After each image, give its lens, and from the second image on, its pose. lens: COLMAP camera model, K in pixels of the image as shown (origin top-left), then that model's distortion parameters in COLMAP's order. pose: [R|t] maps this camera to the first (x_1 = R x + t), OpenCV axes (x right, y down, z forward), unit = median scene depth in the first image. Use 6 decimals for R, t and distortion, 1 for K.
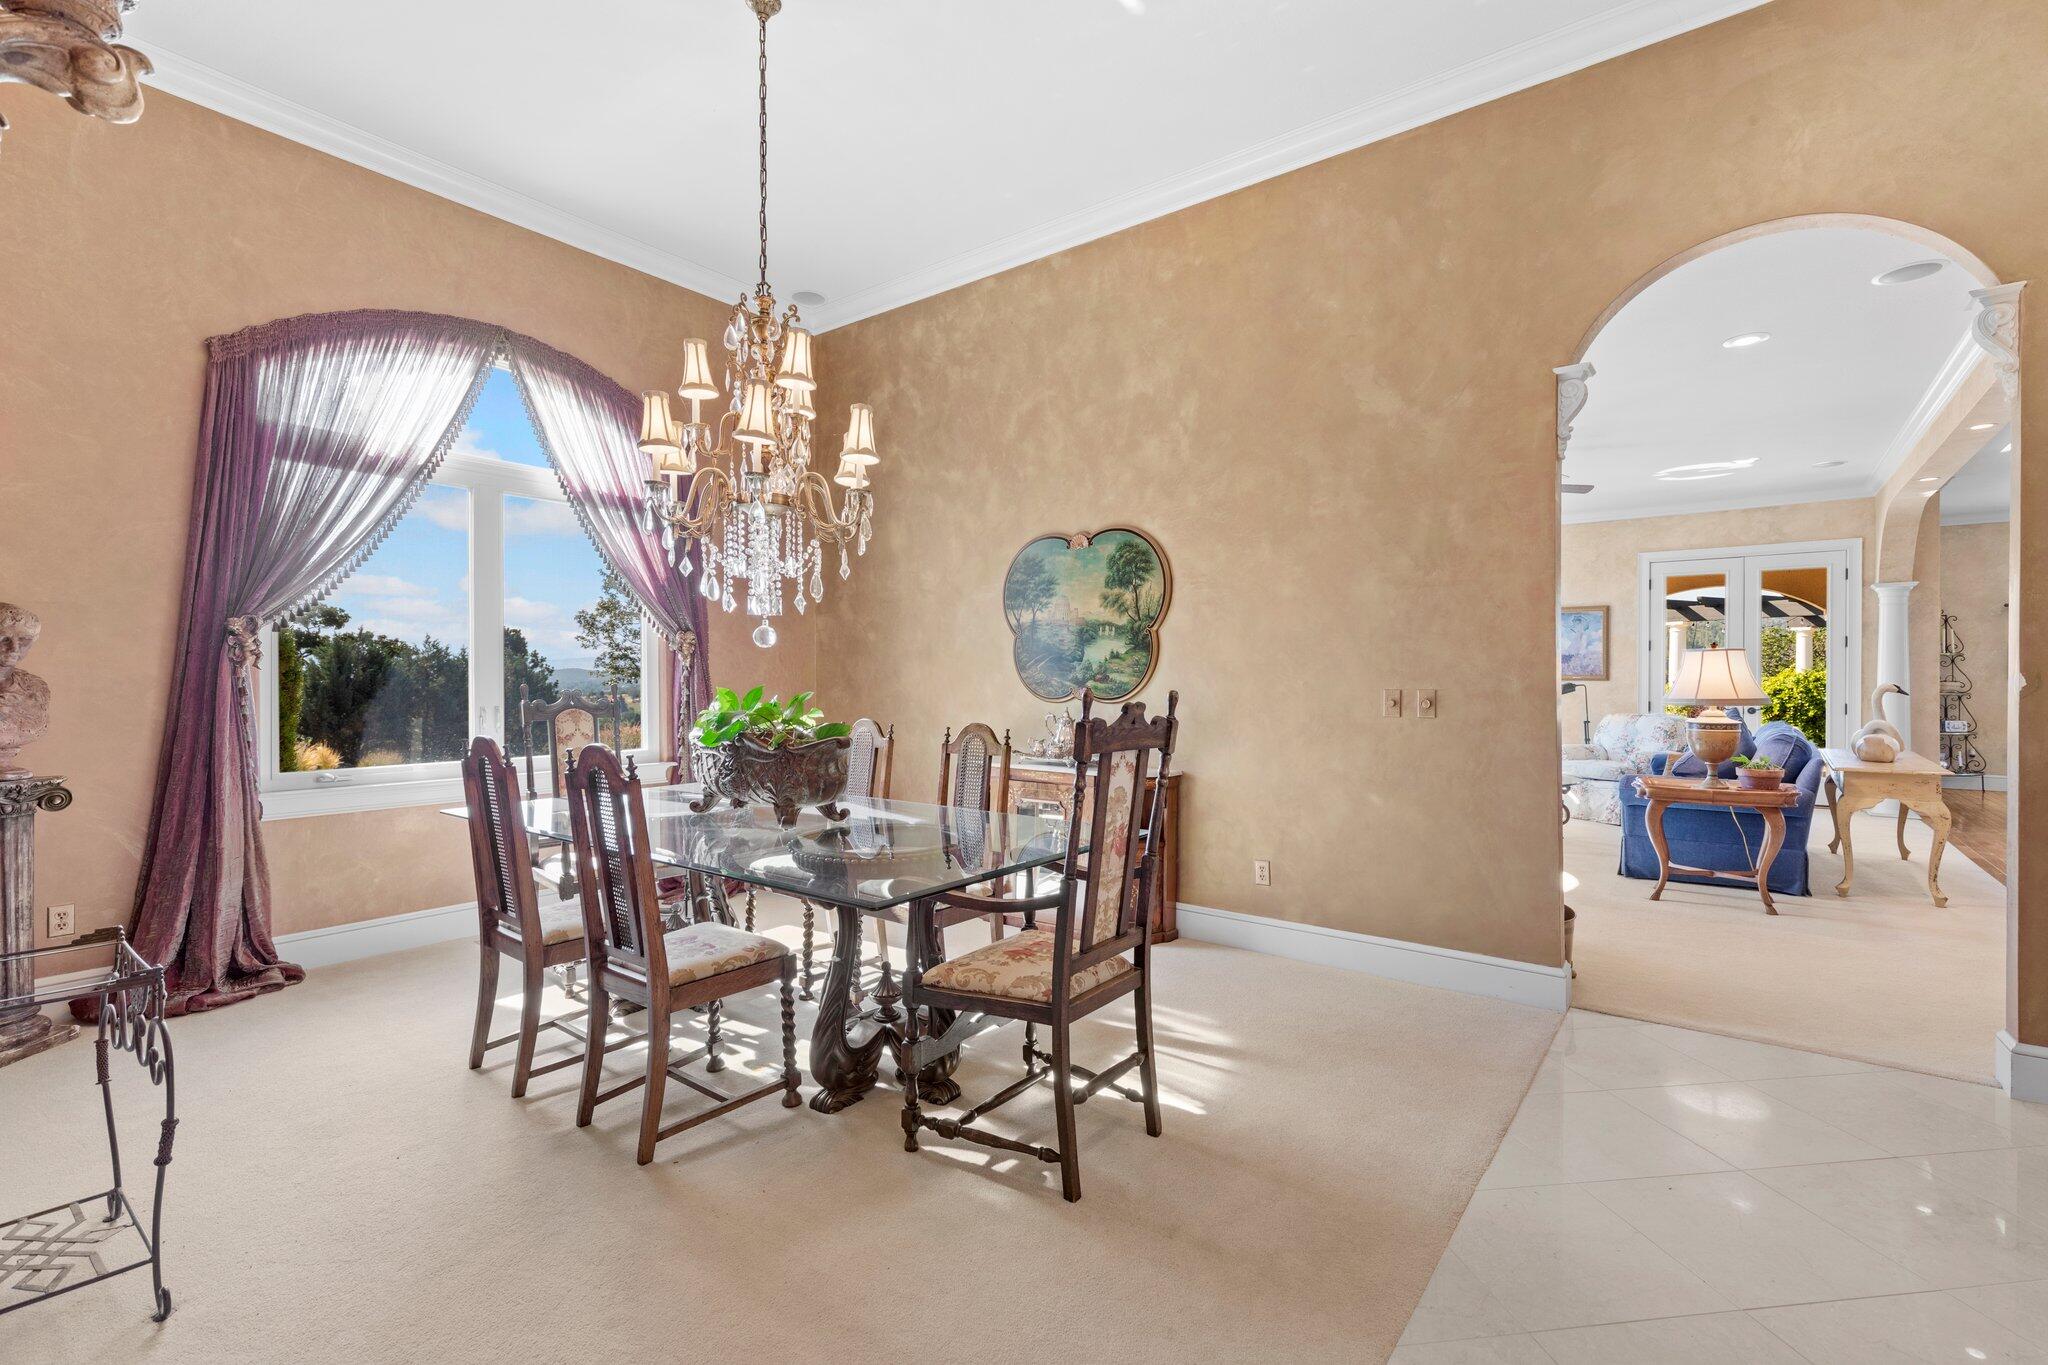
lens RADIAL K [[912.3, 0, 1027.2], [0, 912.3, 687.8], [0, 0, 1]] dist [0.006628, -0.001147]
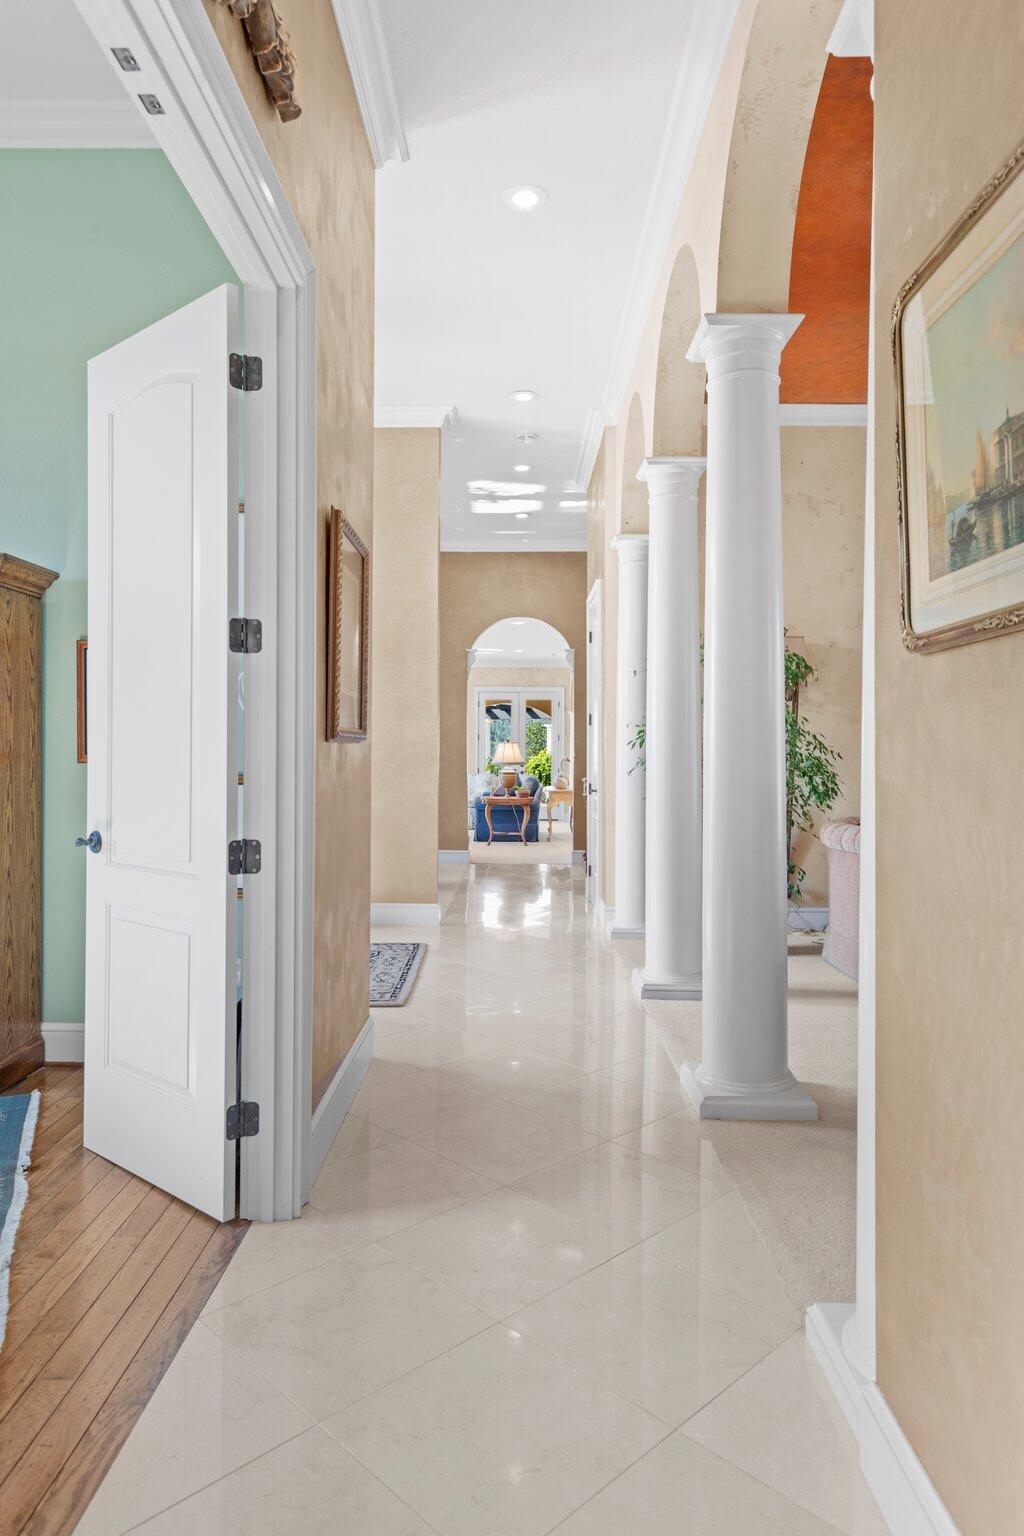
lens RADIAL K [[1008.4, 0, 511.7], [0, 1008.4, 763.5], [0, 0, 1]] dist [-0.000040, 0.000000]
pose [[0.794247, 0.003226, 0.607587, -0.810291], [-0.001557, 0.999993, -0.003274, 0.022480], [-0.607593, 0.001654, 0.794247, -1.056922]]
